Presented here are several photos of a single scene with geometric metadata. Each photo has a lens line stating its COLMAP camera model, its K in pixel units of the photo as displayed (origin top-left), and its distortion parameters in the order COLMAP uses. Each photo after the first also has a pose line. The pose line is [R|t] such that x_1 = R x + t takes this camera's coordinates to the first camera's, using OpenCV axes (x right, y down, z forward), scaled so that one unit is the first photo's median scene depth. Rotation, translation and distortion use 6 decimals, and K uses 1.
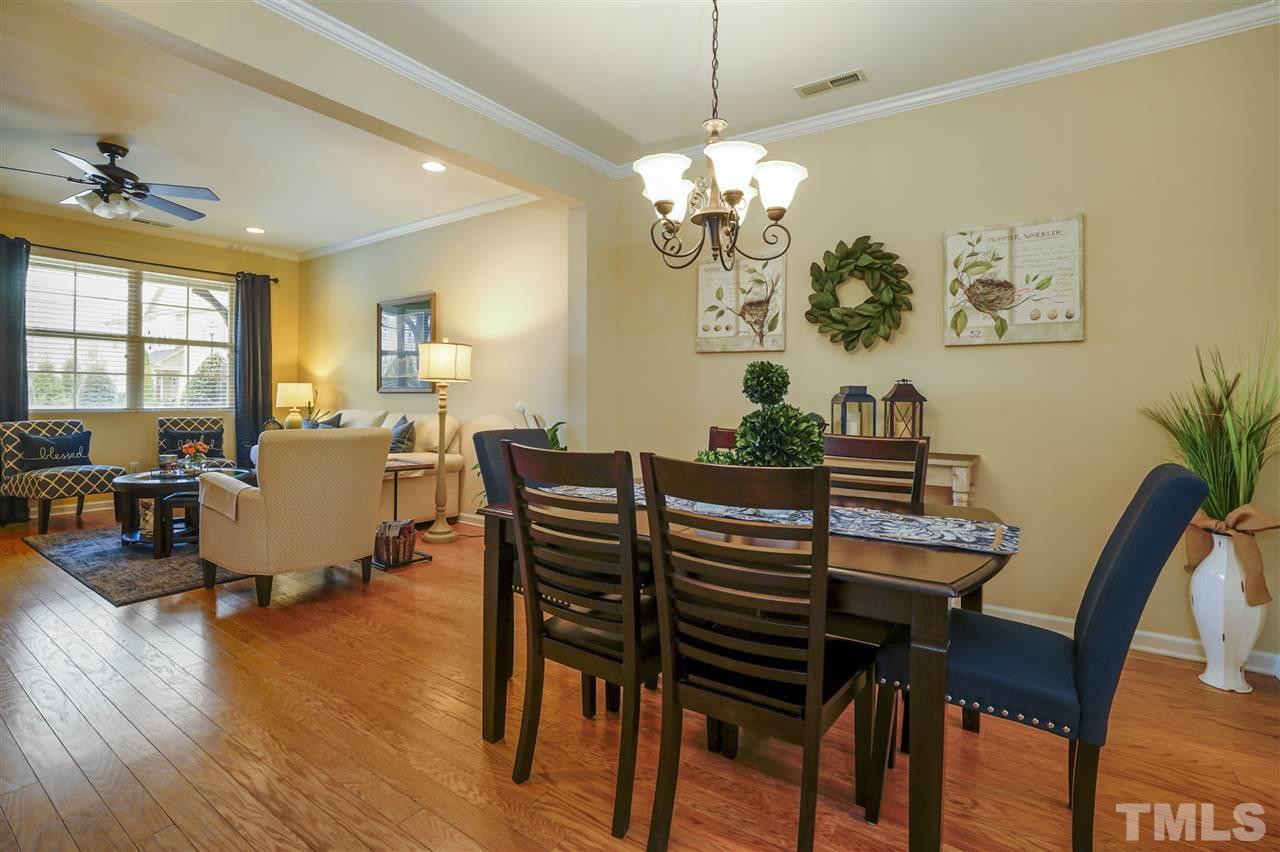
lens RADIAL K [[592.5, 0, 644.3], [0, 592.5, 409.2], [0, 0, 1]] dist [-0.033737, 0.004434]
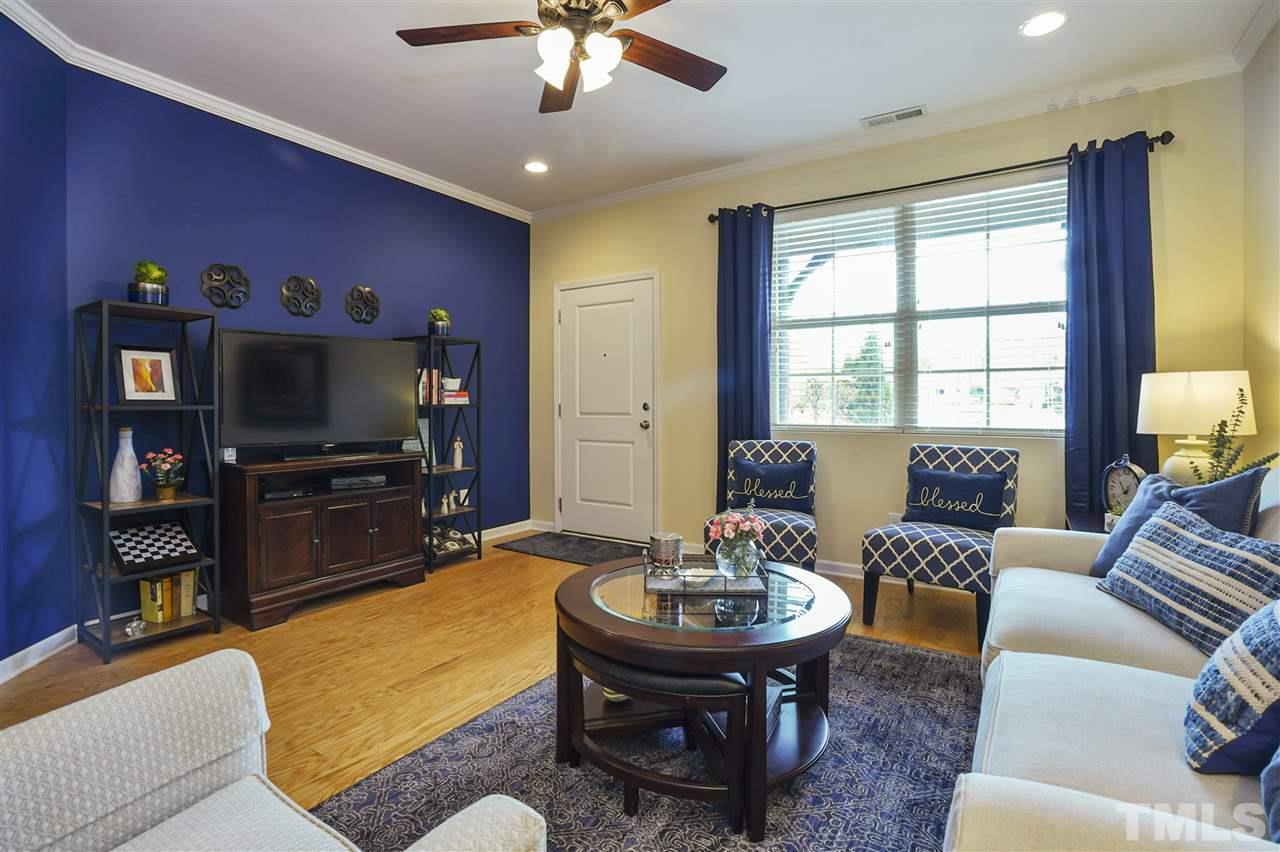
lens RADIAL K [[592.5, 0, 627.6], [0, 592.5, 419.2], [0, 0, 1]] dist [-0.033737, 0.004434]
pose [[0.035449, 0.007247, -0.999345, -0.318532], [-0.021802, 0.999741, 0.006477, -0.009552], [0.999134, 0.021558, 0.035597, 0.856541]]
